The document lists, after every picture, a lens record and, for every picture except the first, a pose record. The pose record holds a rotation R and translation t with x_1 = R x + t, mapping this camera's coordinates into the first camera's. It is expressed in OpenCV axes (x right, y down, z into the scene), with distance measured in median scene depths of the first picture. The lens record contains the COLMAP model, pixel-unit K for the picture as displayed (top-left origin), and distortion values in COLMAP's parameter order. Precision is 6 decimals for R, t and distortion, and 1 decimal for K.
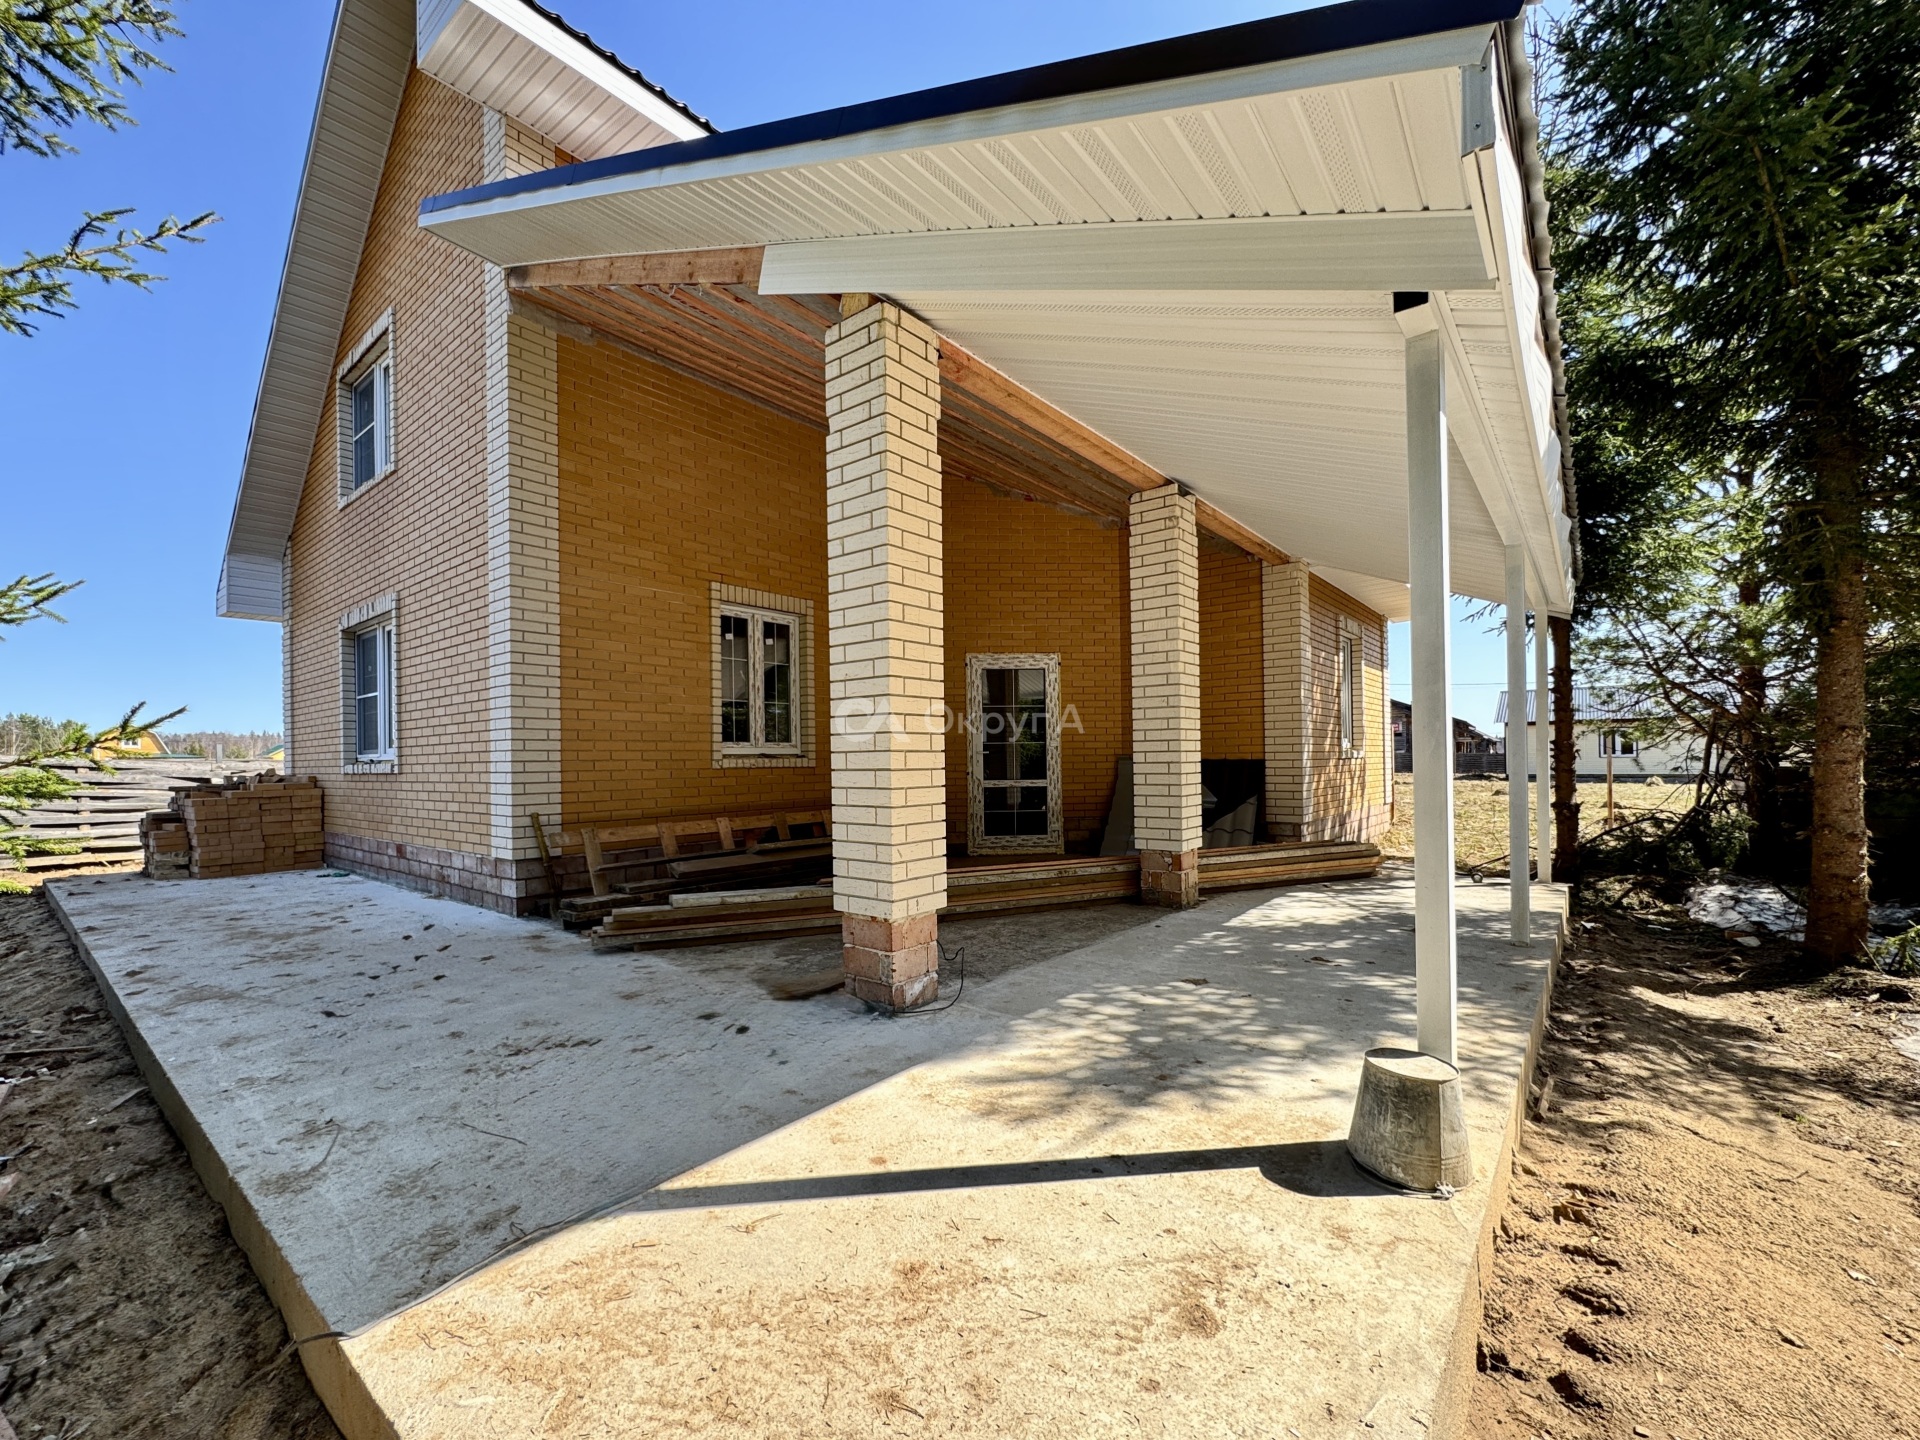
lens RADIAL K [[800.0, 0, 919.4], [0, 800.0, 760.8], [0, 0, 1]] dist [-0.018191, -0.000201]
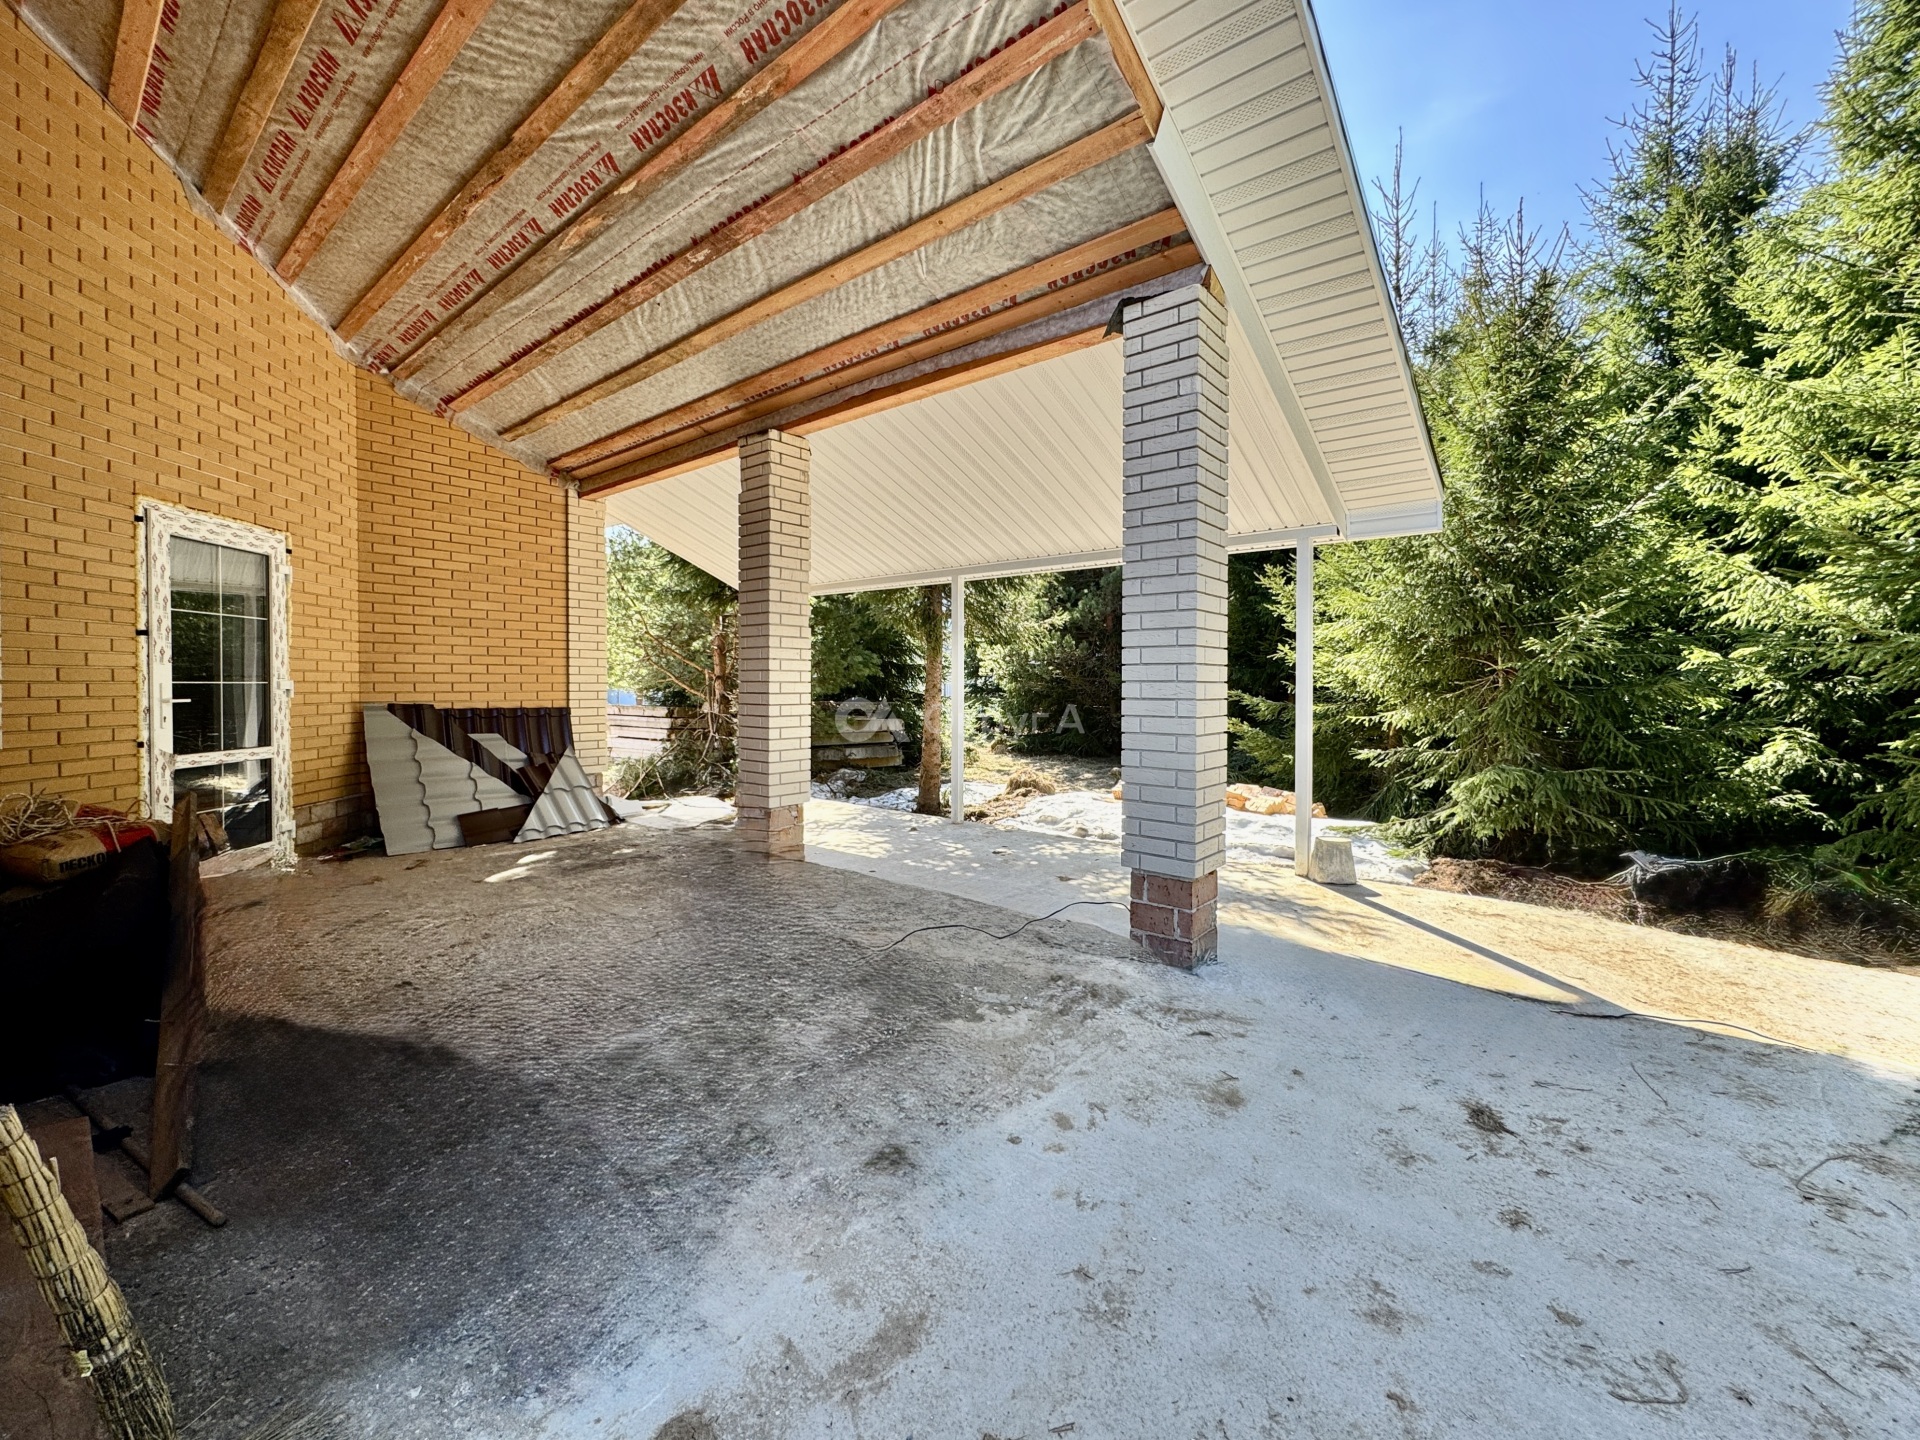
lens RADIAL K [[774.9, 0, 958.3], [0, 774.9, 707.3], [0, 0, 1]] dist [-0.004192, -0.000322]
pose [[-0.010378, -0.014183, 0.999846, -1.092602], [-0.004409, 0.999890, 0.014138, -0.040498], [-0.999936, -0.004261, -0.010440, 1.351825]]
